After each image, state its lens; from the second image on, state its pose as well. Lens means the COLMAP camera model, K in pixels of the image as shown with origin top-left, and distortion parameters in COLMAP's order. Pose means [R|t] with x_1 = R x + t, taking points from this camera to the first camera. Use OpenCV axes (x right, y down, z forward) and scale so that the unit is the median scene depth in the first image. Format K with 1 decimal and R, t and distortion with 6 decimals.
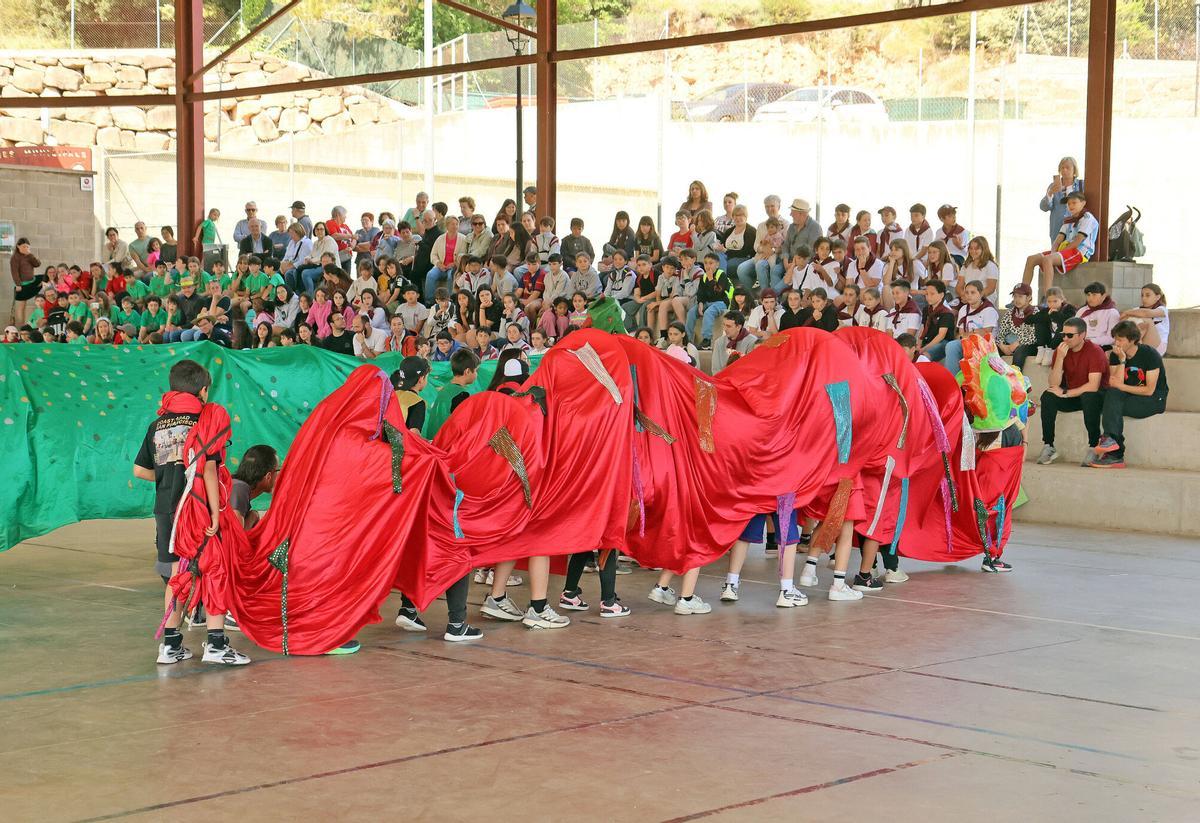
lens RADIAL K [[2122.7, 0, 608.2], [0, 2122.7, 418.9], [0, 0, 1]] dist [0.174356, 0.000000]
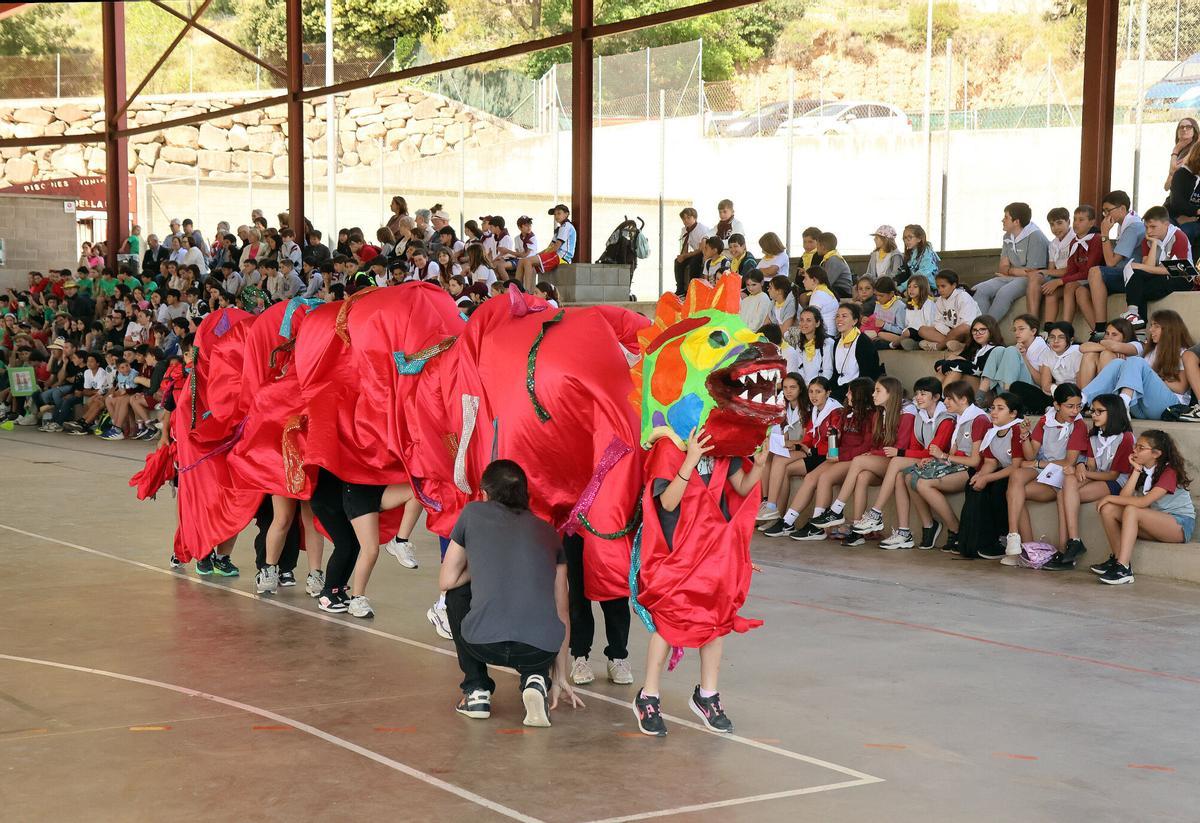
lens RADIAL K [[2047.0, 0, 565.0], [0, 2047.0, 384.8], [0, 0, 1]] dist [0.146072, 0.000000]
pose [[0.969306, 0.003034, -0.245840, 0.224519], [-0.007089, 0.999853, -0.015610, 0.005533], [0.245756, 0.016874, 0.969185, -0.046784]]
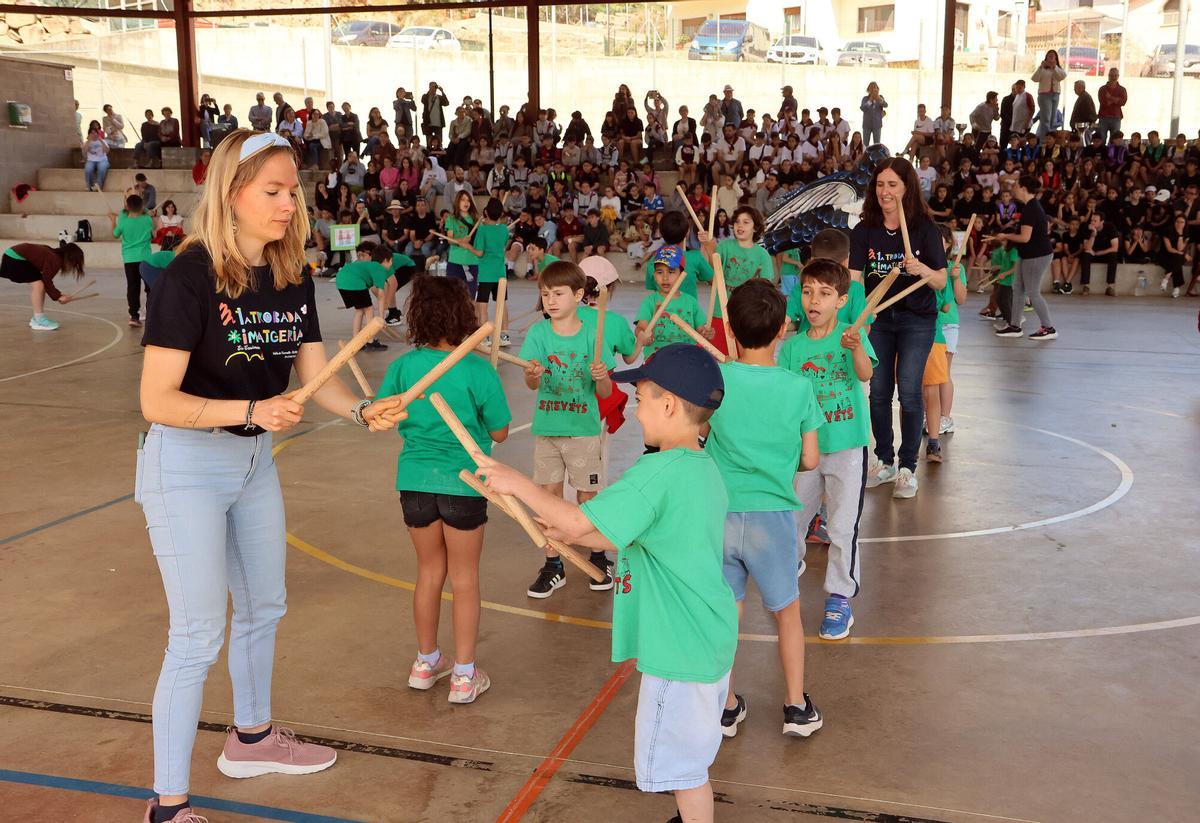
lens RADIAL K [[1266.9, 0, 675.6], [0, 1266.9, 404.9], [0, 0, 1]] dist [-0.004385, 0.000000]
pose [[0.864723, -0.091538, 0.493837, -0.228754], [0.025521, 0.989989, 0.138817, -0.004730], [-0.501600, -0.107435, 0.858403, 0.079553]]
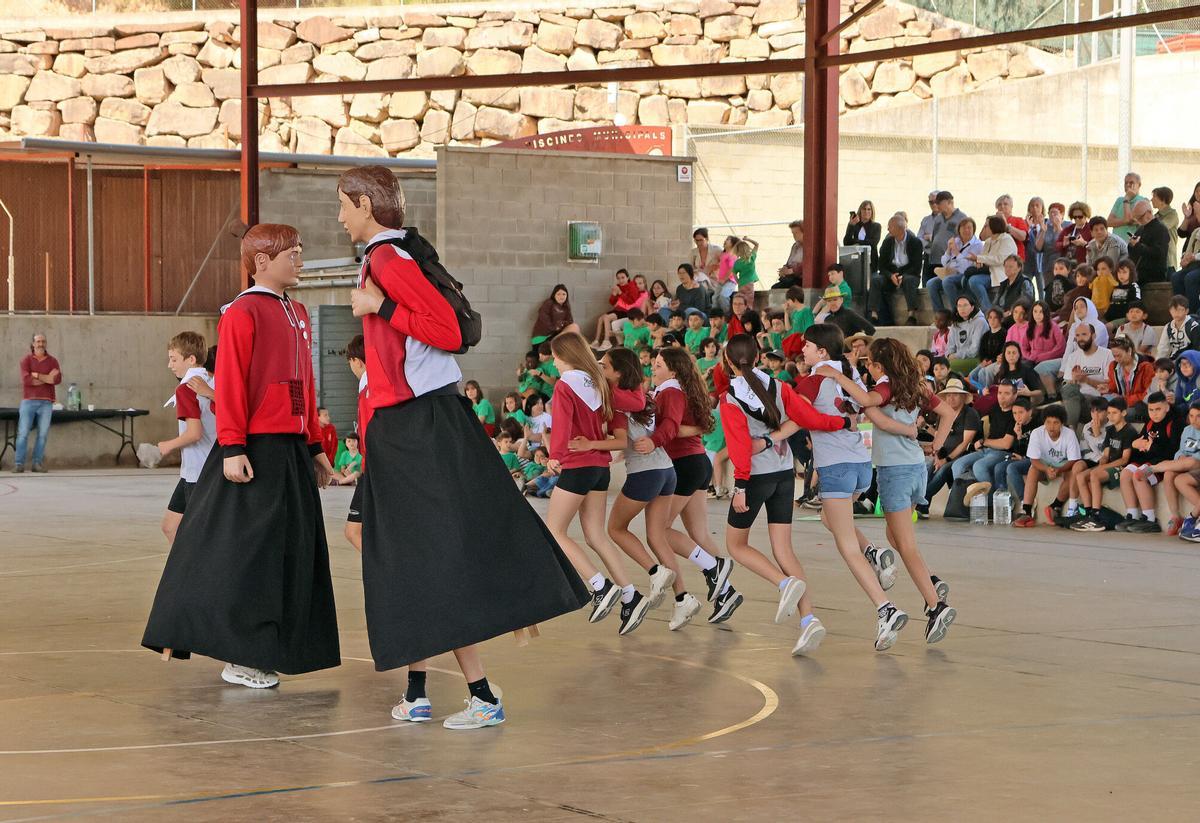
lens RADIAL K [[2997.2, 0, 615.2], [0, 2997.2, 422.0], [0, 0, 1]] dist [0.334724, 0.000000]
pose [[0.978084, 0.001588, -0.208206, -0.025462], [-0.005909, 0.999780, -0.020132, 0.003525], [0.208128, 0.020921, 0.977878, -0.063977]]
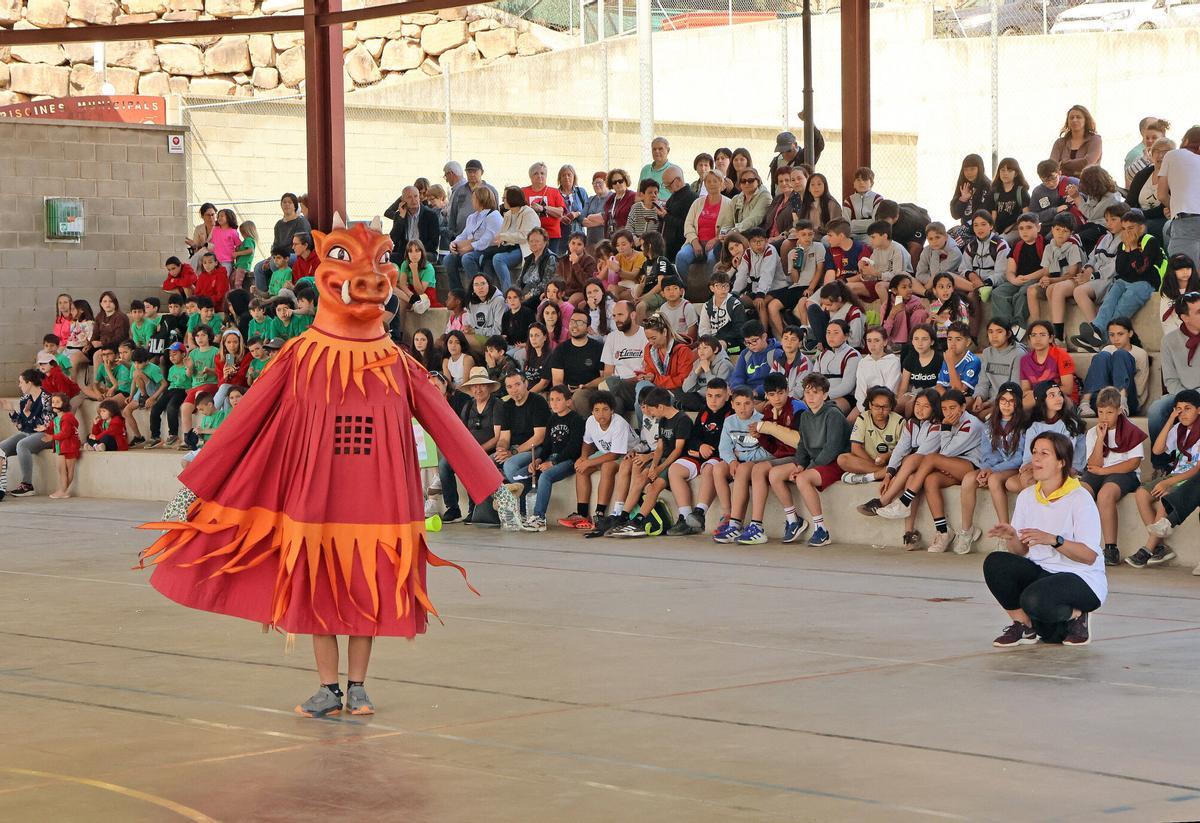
lens RADIAL K [[2807.0, 0, 571.6], [0, 2807.0, 398.5], [0, 0, 1]] dist [0.289608, 0.000000]
pose [[0.997965, -0.021140, -0.060165, -0.038137], [0.020019, 0.999616, -0.019168, -0.001955], [0.060547, 0.017924, 0.998004, 0.040784]]
